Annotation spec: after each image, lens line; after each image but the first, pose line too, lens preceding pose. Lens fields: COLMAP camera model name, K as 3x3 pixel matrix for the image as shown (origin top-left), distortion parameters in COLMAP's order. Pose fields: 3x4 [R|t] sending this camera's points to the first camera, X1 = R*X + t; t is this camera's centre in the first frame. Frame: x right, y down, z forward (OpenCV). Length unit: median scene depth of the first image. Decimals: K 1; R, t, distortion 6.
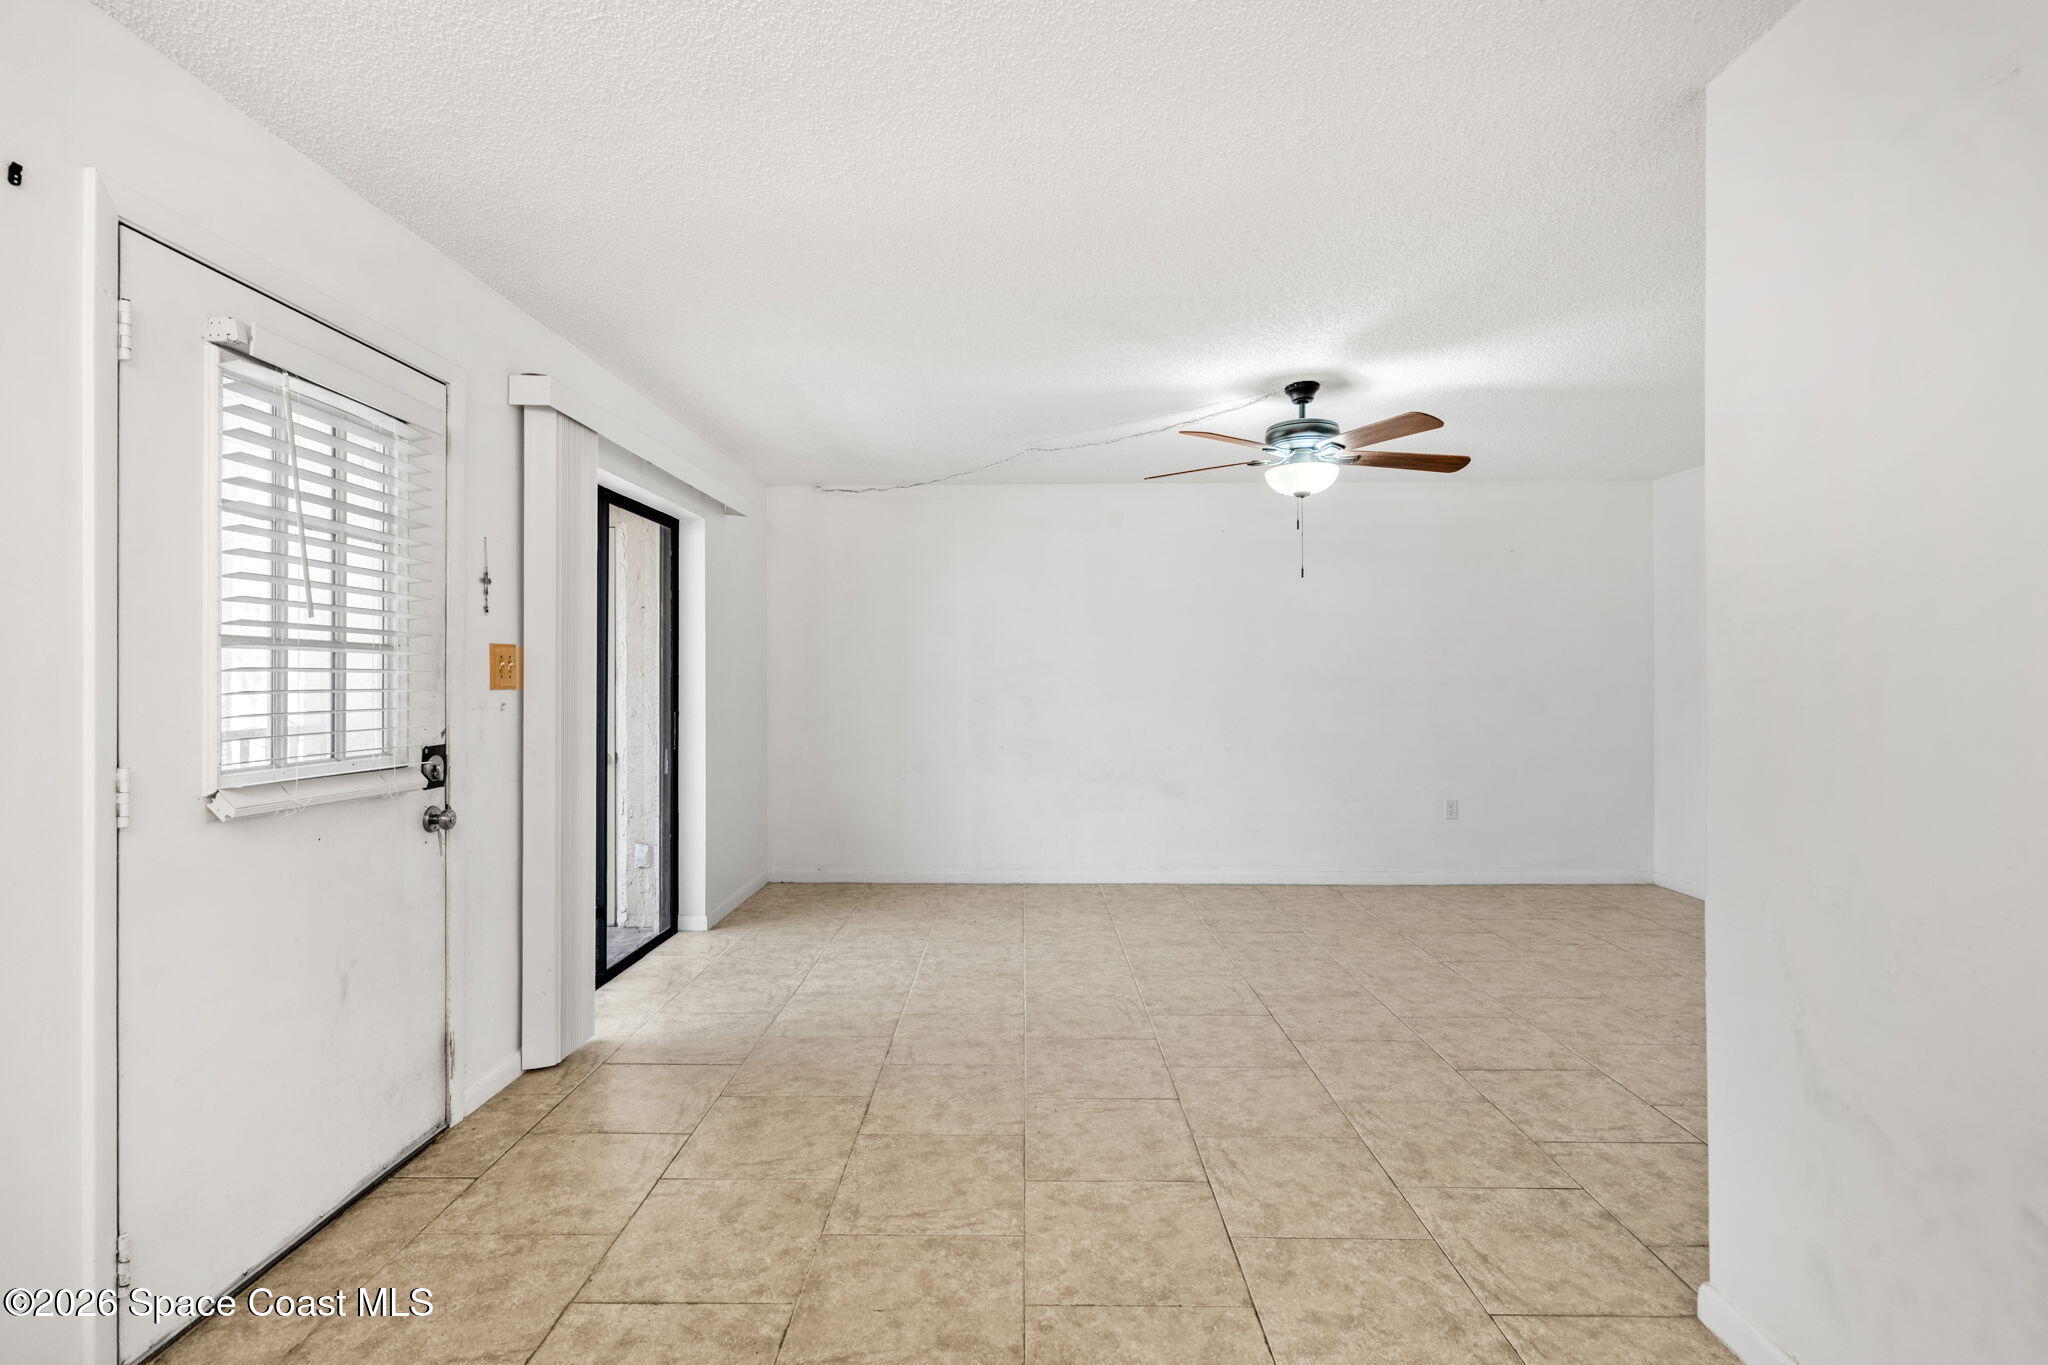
lens RADIAL K [[930.9, 0, 1021.5], [0, 930.9, 671.8], [0, 0, 1]] dist [-0.004381, 0.000277]
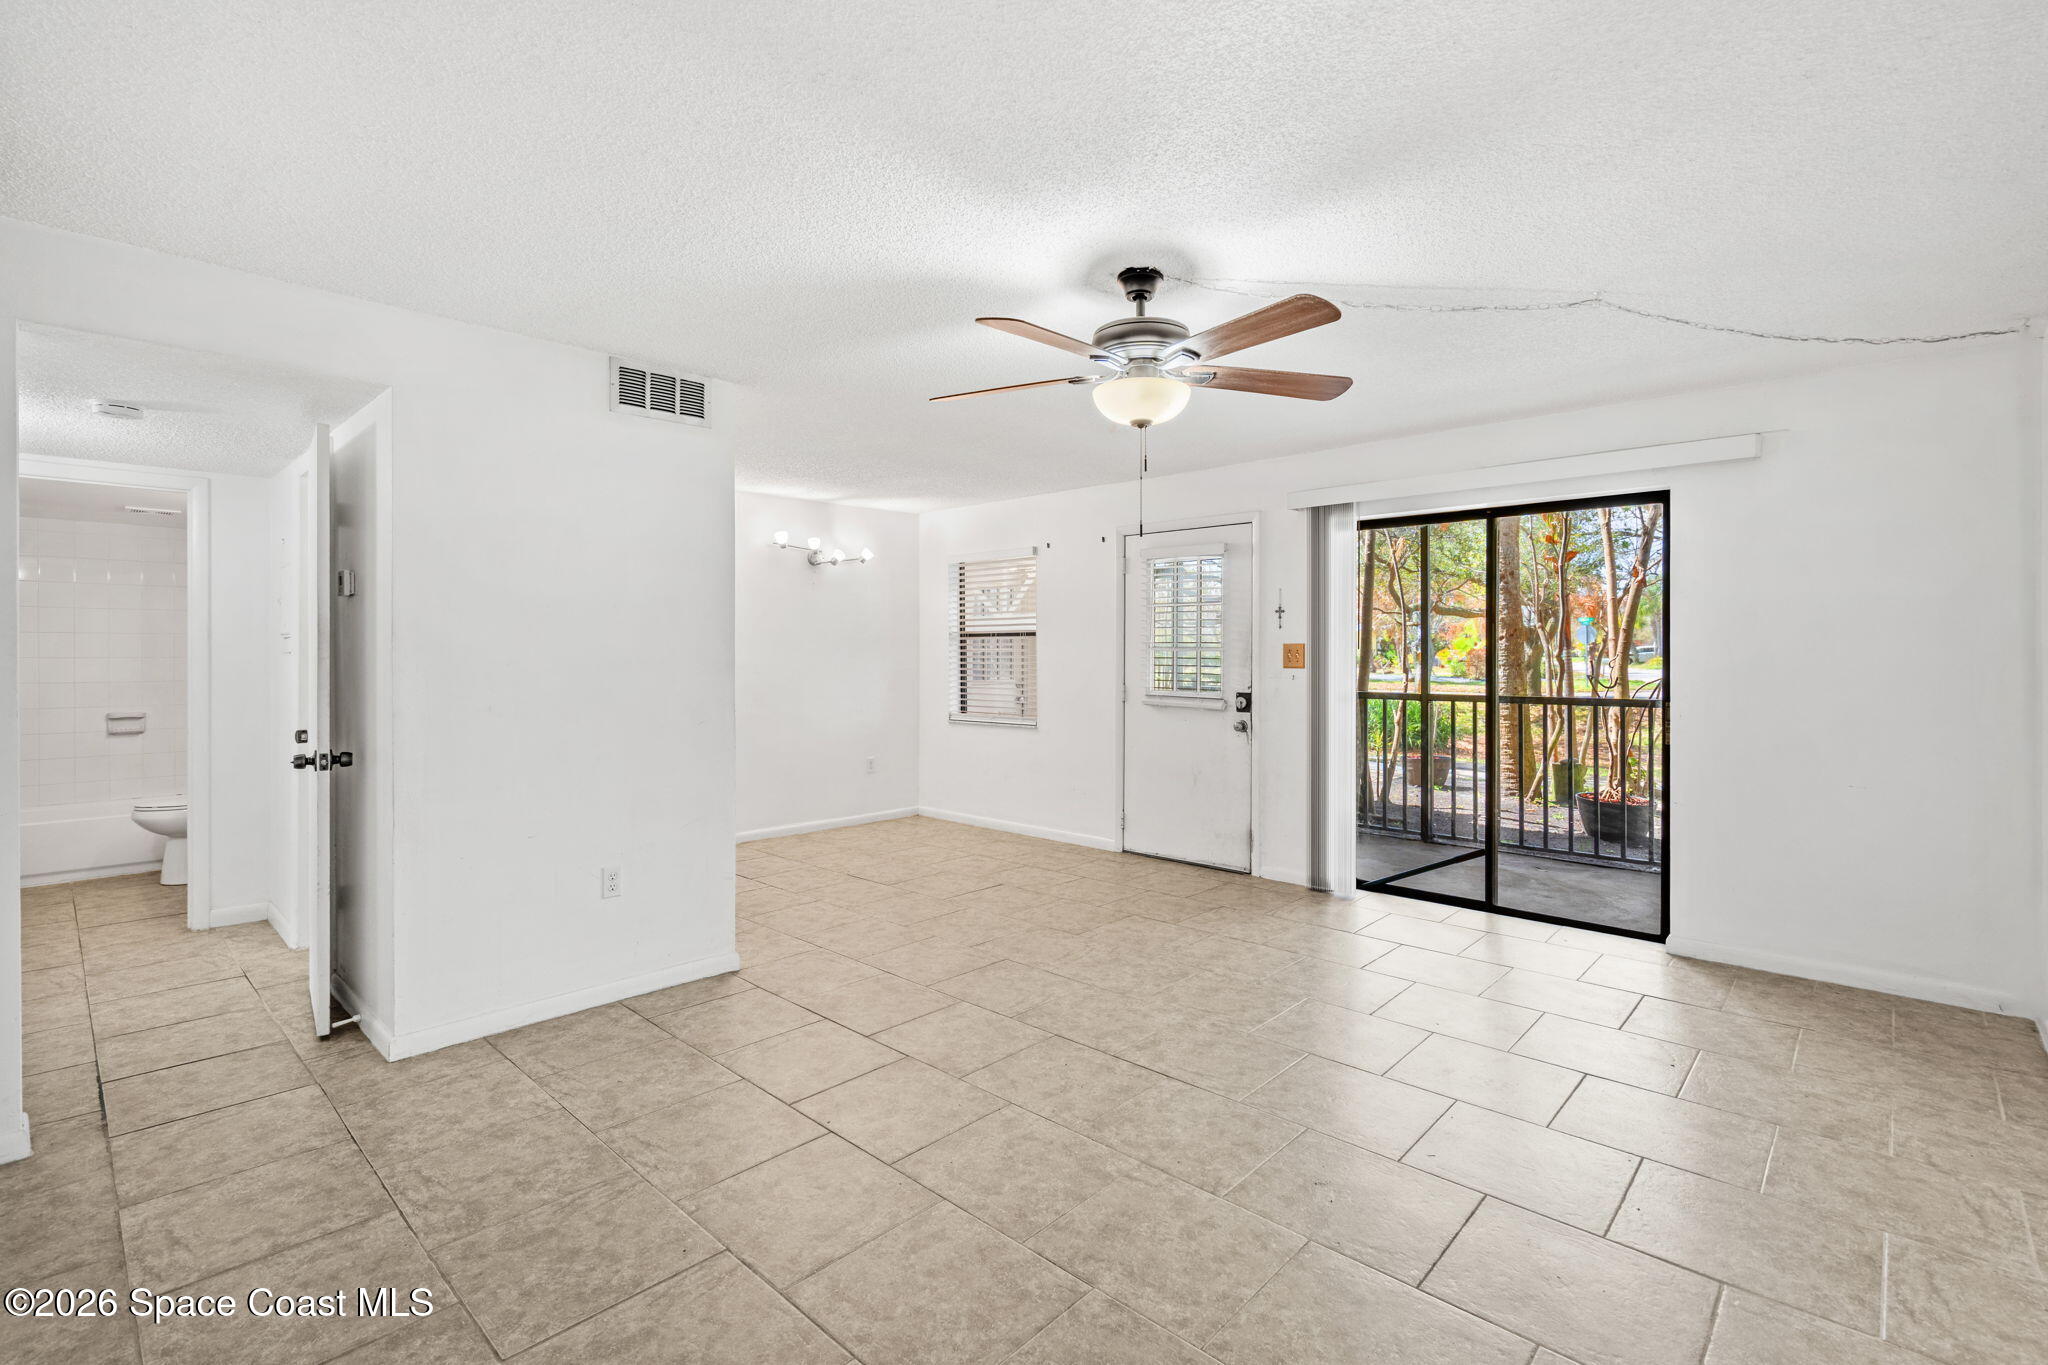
lens RADIAL K [[940.7, 0, 990.6], [0, 940.7, 649.7], [0, 0, 1]] dist [-0.003631, 0.001431]
pose [[-0.700597, 0.000141, -0.713557, 1.193043], [0.005992, 0.999966, -0.005686, -0.011143], [0.713532, -0.008259, -0.700574, 1.872625]]
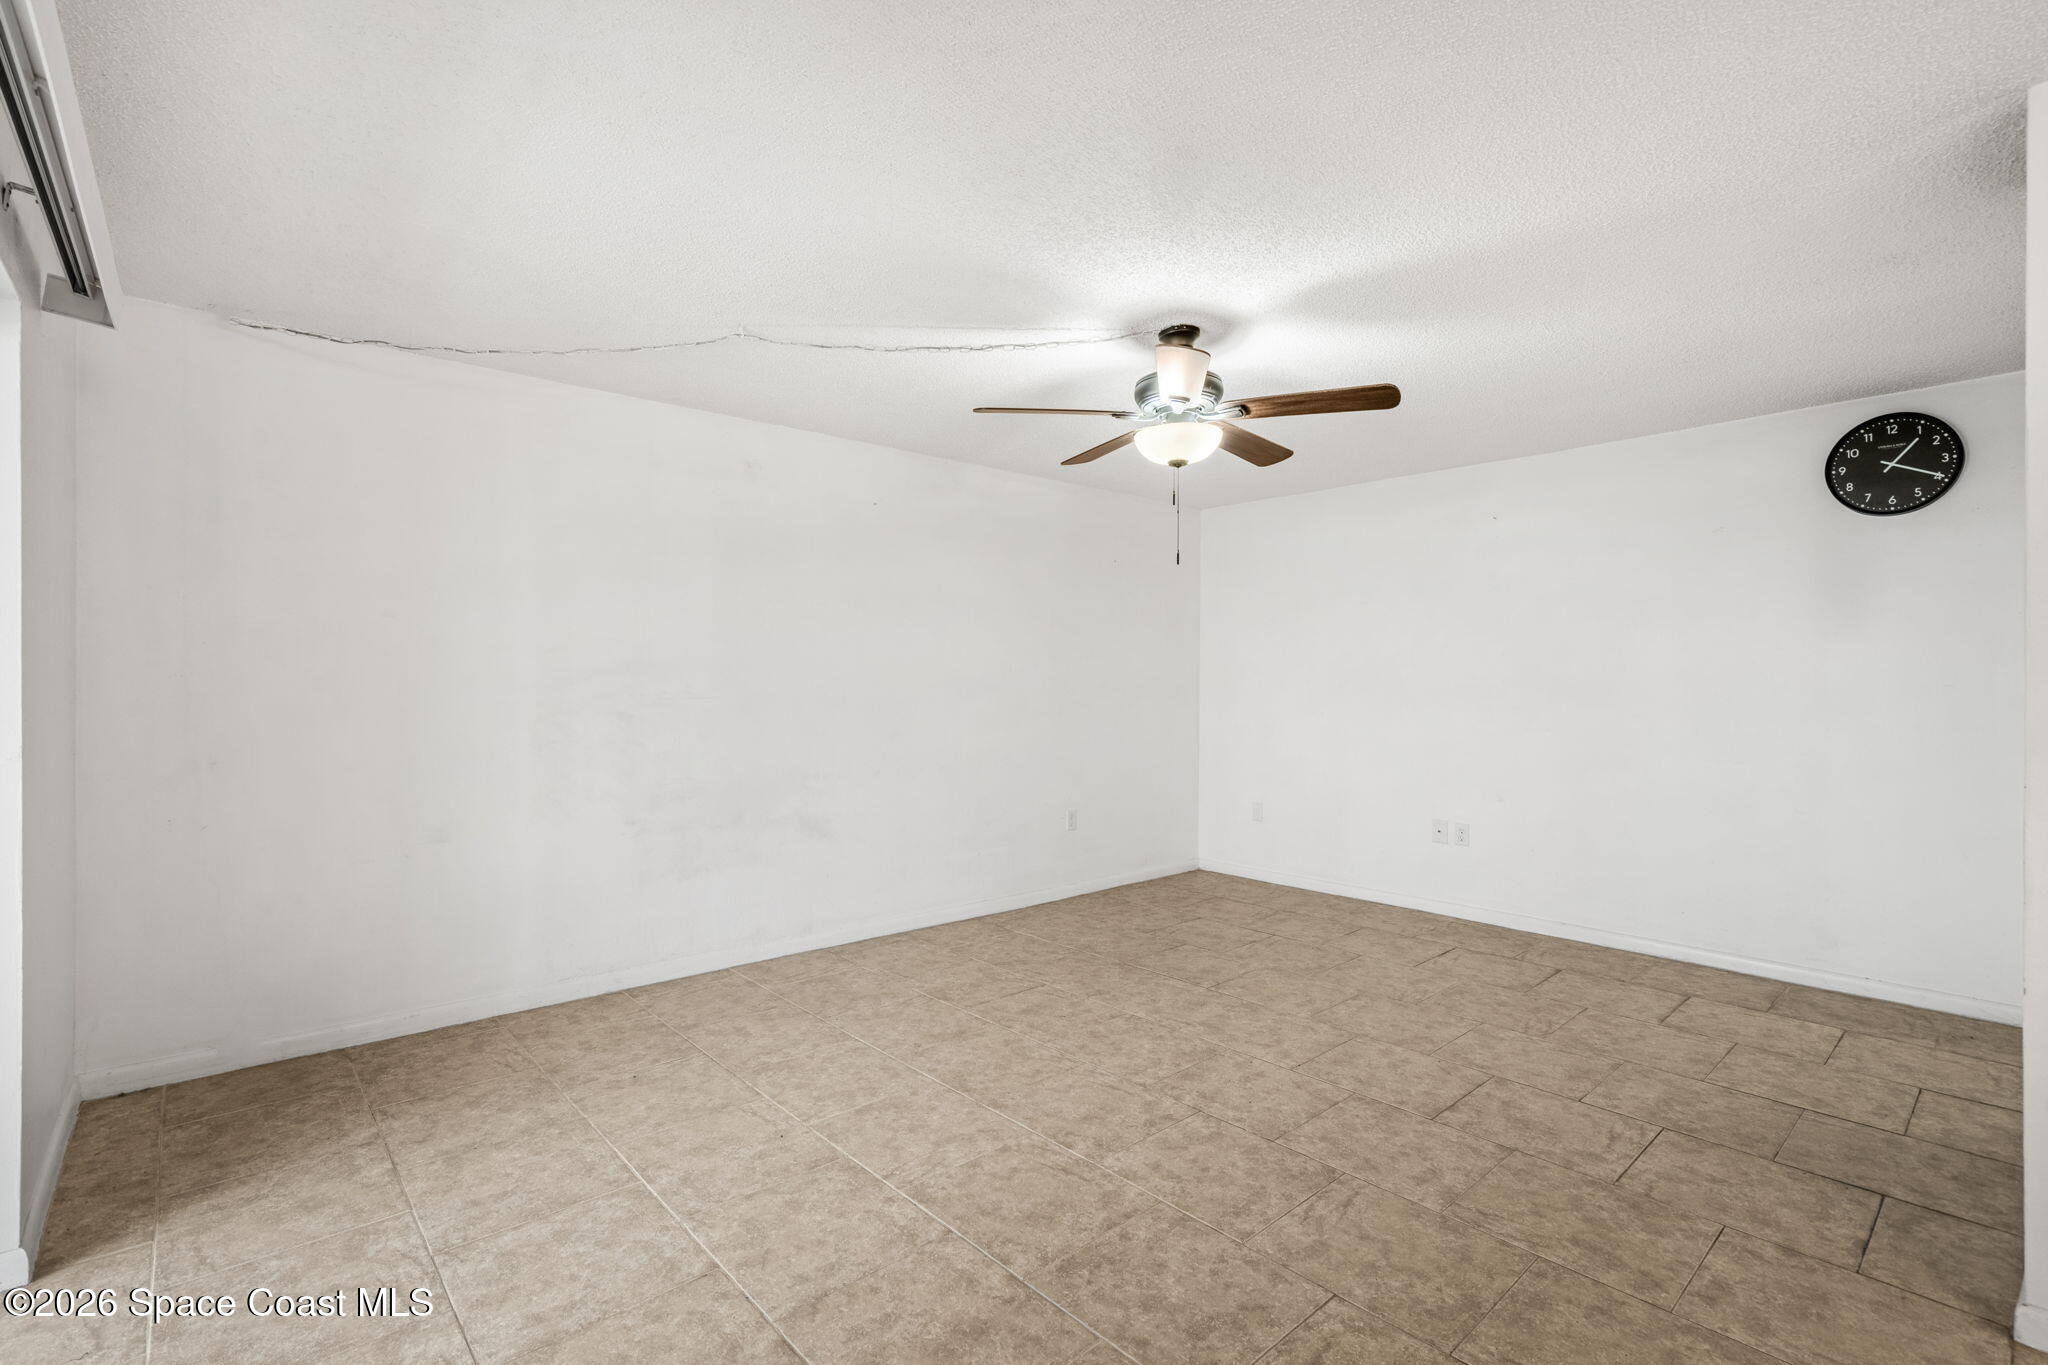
lens RADIAL K [[920.4, 0, 1013.4], [0, 920.4, 674.5], [0, 0, 1]] dist [-0.005791, 0.001186]
pose [[0.743562, 0.011375, 0.668570, -0.459203], [-0.009579, 0.999934, -0.006359, 0.004495], [-0.668598, -0.001676, 0.743622, 0.636466]]
